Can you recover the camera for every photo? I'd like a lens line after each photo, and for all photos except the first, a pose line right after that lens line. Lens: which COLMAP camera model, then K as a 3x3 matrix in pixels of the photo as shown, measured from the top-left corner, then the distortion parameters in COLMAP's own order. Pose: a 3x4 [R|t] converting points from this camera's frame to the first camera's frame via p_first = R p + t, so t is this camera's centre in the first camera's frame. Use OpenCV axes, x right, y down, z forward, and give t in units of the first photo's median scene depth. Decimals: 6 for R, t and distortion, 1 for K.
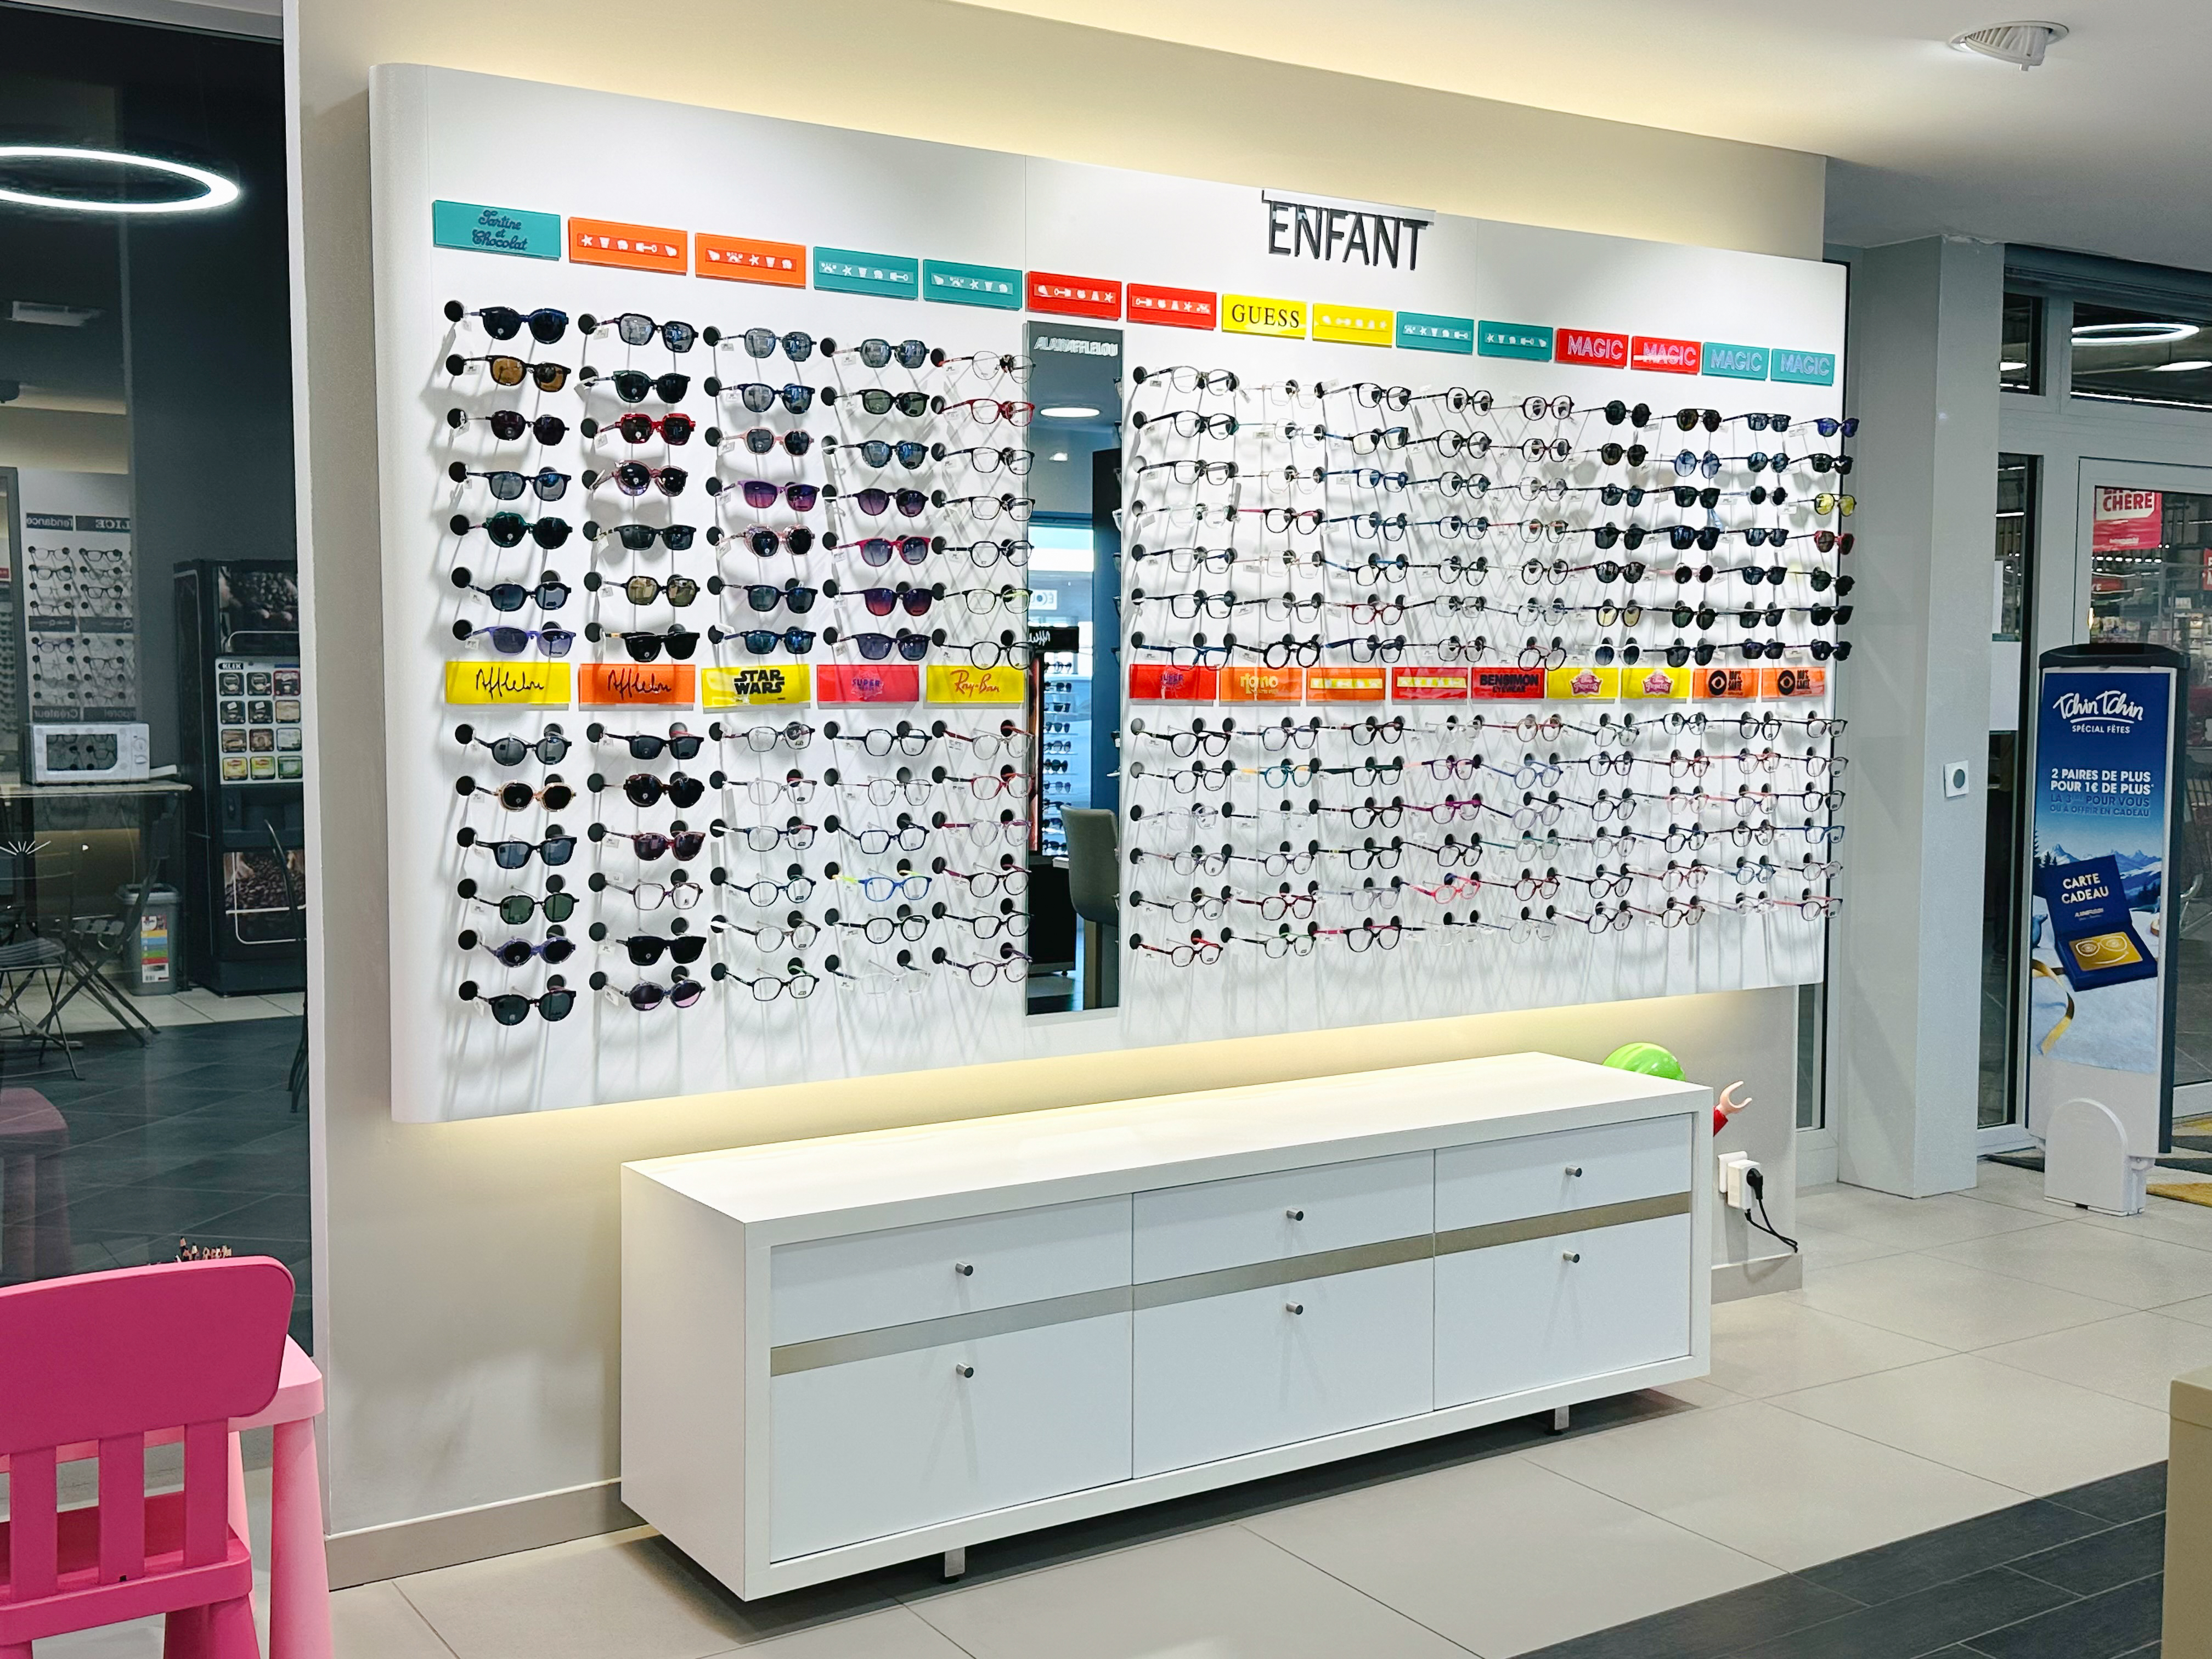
lens RADIAL K [[2306.7, 0, 1106.2], [0, 2306.7, 847.0], [0, 0, 1]] dist [0.144058, -0.012956]
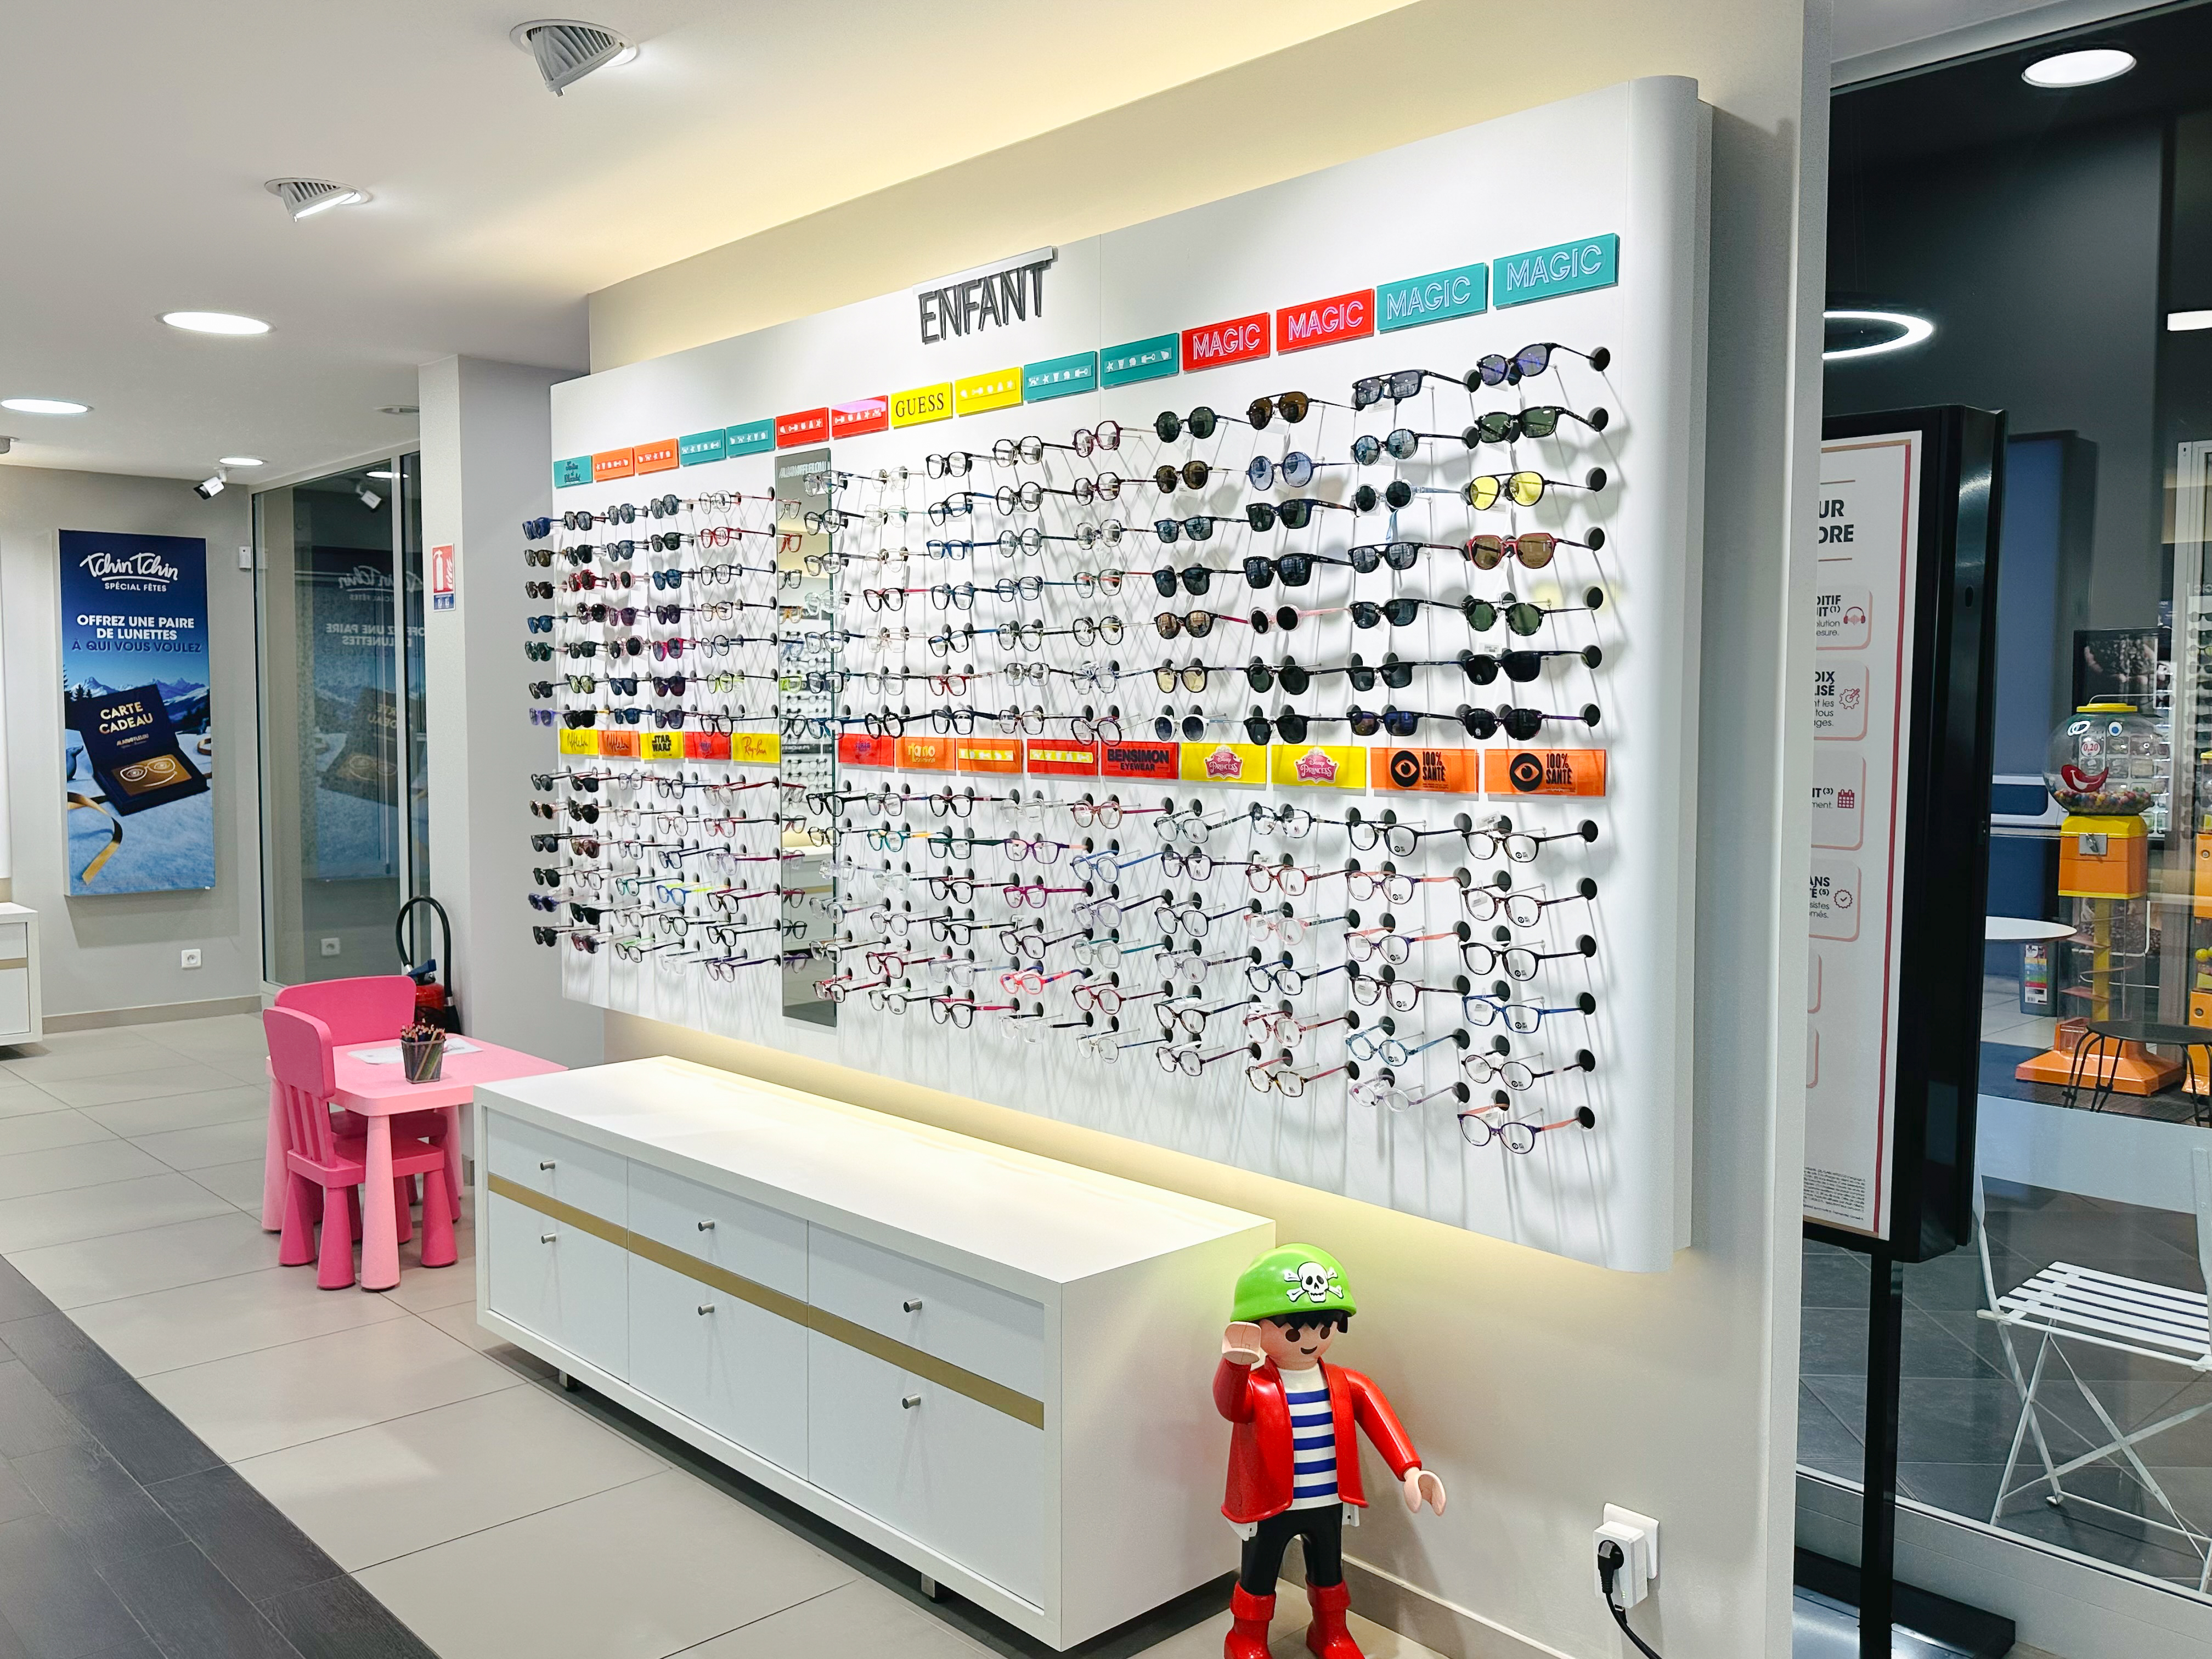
lens RADIAL K [[1786.2, 0, 1098.3], [0, 1786.2, 826.2], [0, 0, 1]] dist [0.145973, -0.000195]
pose [[0.176698, 0.058497, -0.982525, 0.868288], [-0.078658, 0.995879, 0.045146, -0.078938], [0.981117, 0.069306, 0.180571, 0.914358]]
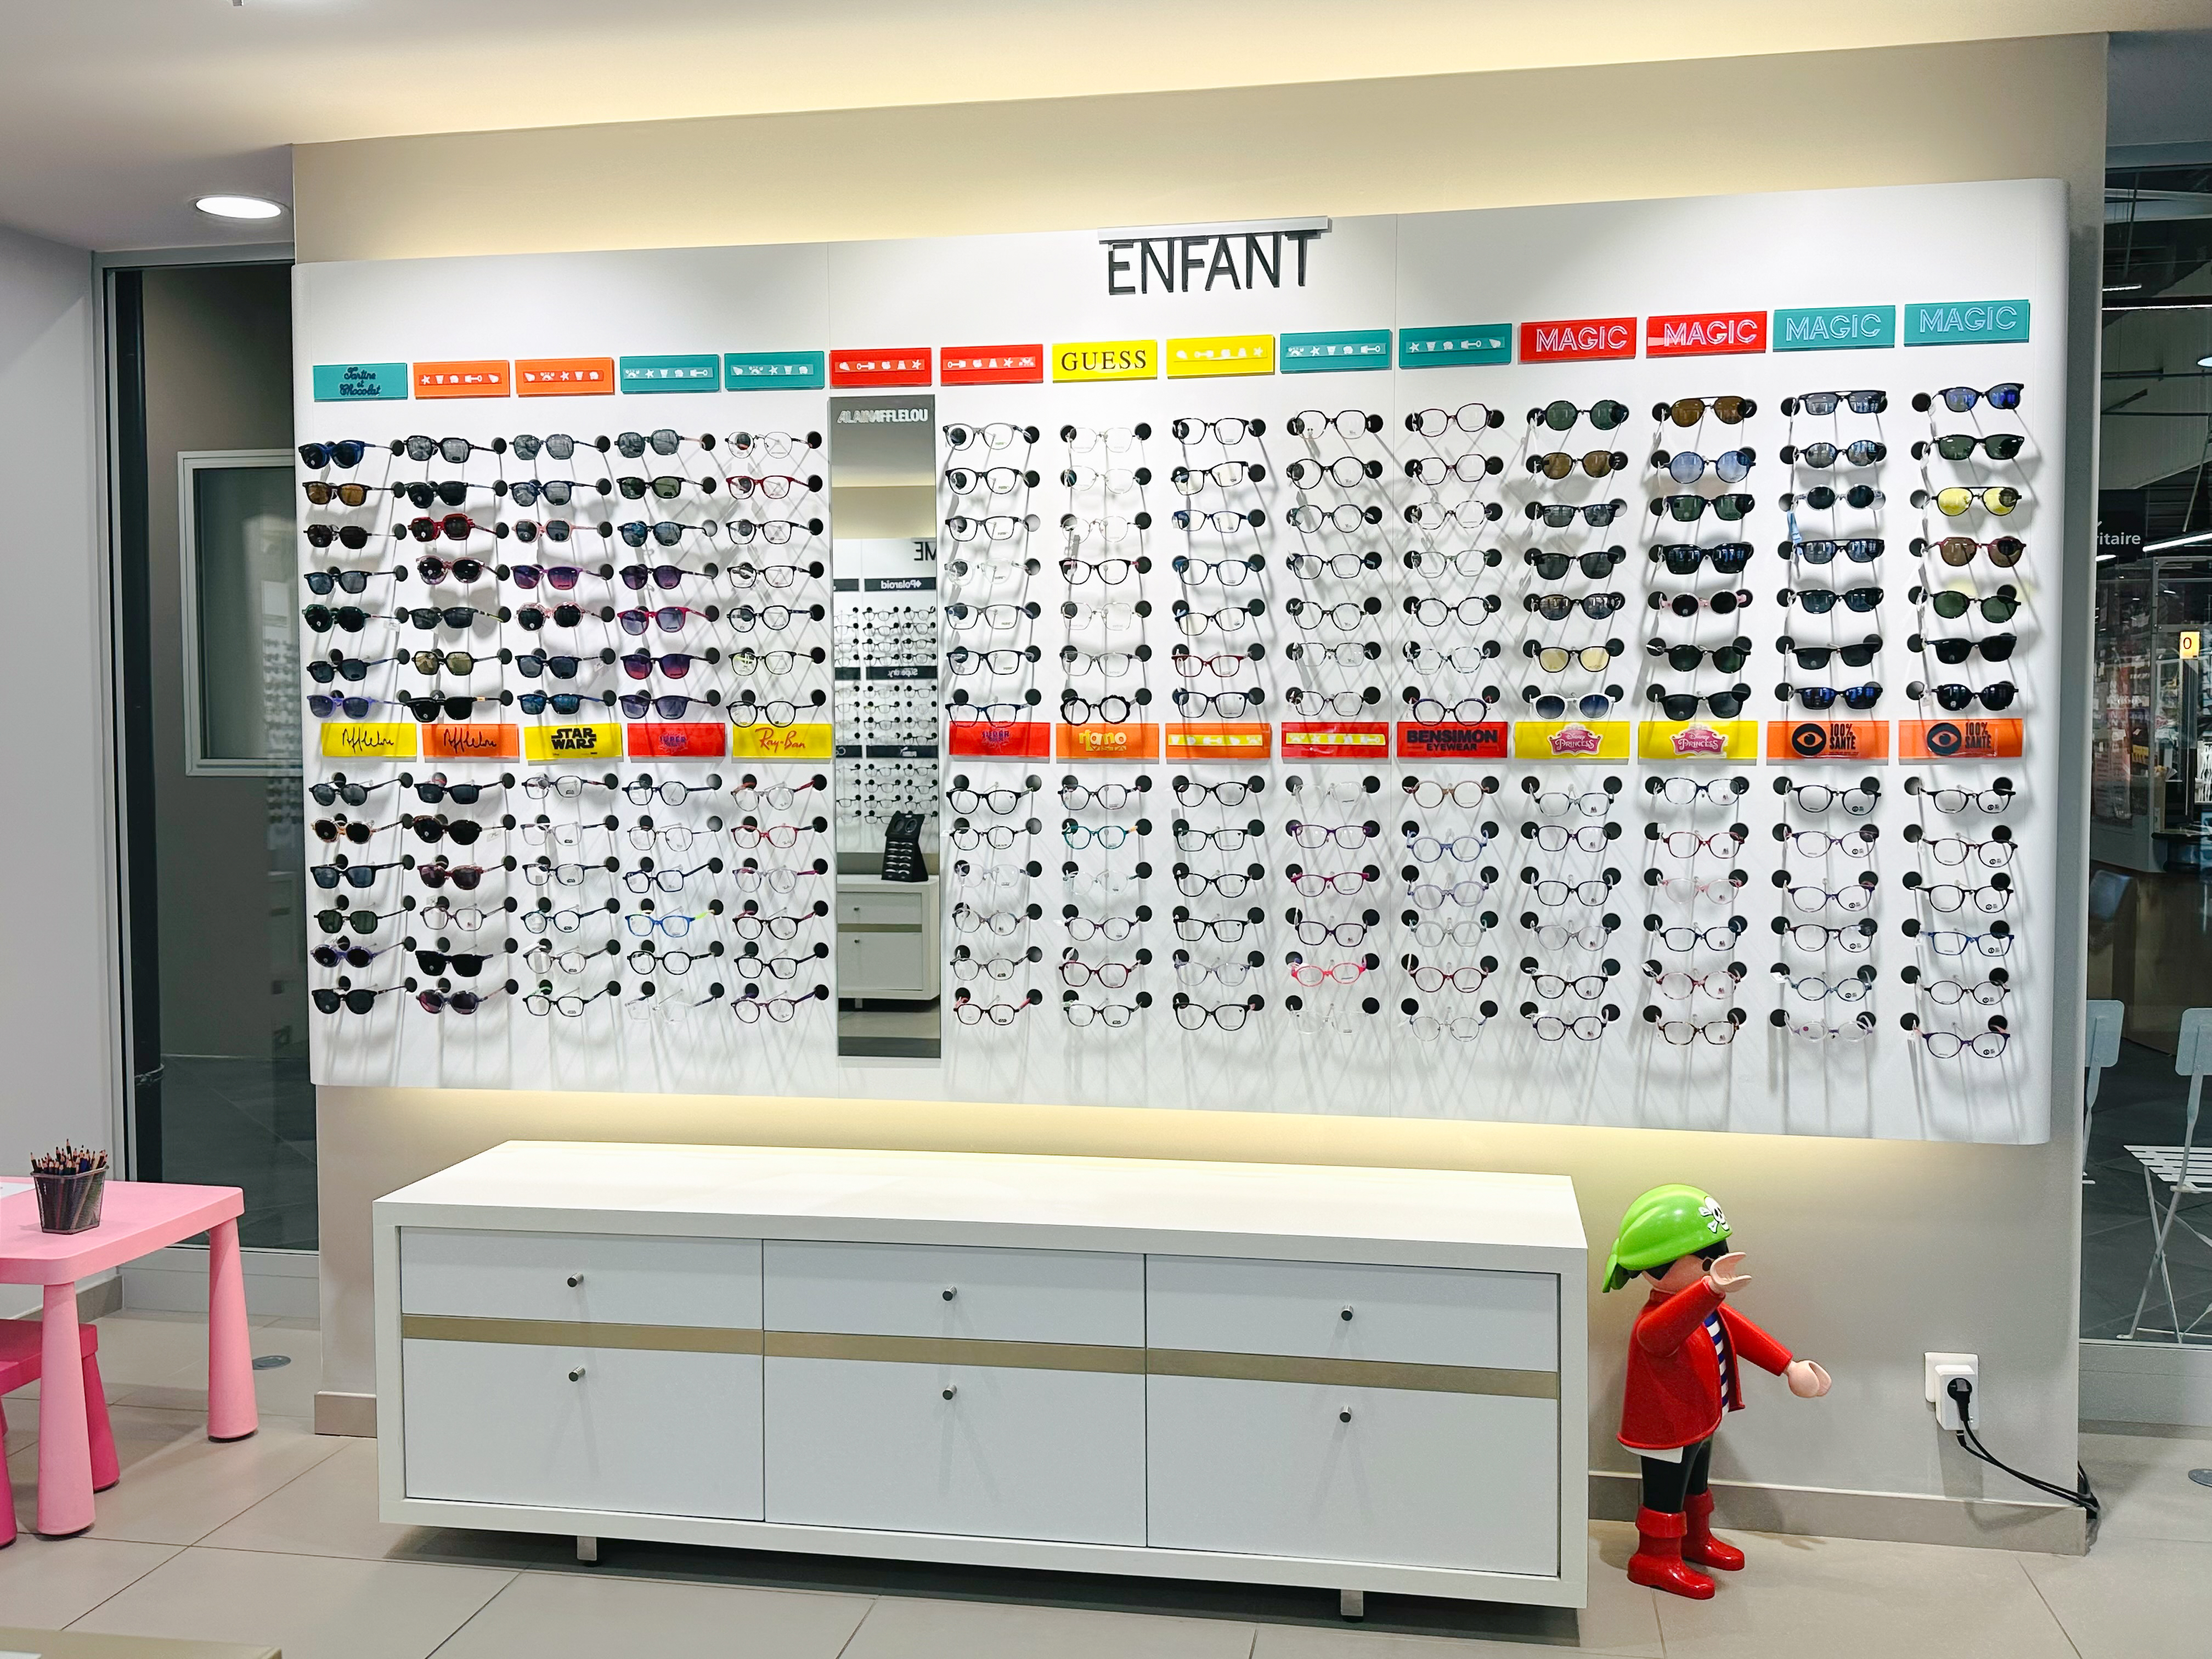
lens RADIAL K [[1941.9, 0, 1106.0], [0, 1941.9, 829.5], [0, 0, 1]] dist [0.178967, -0.344479]
pose [[0.730816, 0.031092, -0.681866, 0.609289], [-0.047652, 0.998849, -0.005528, -0.028516], [0.680909, 0.036532, 0.731456, 0.399637]]
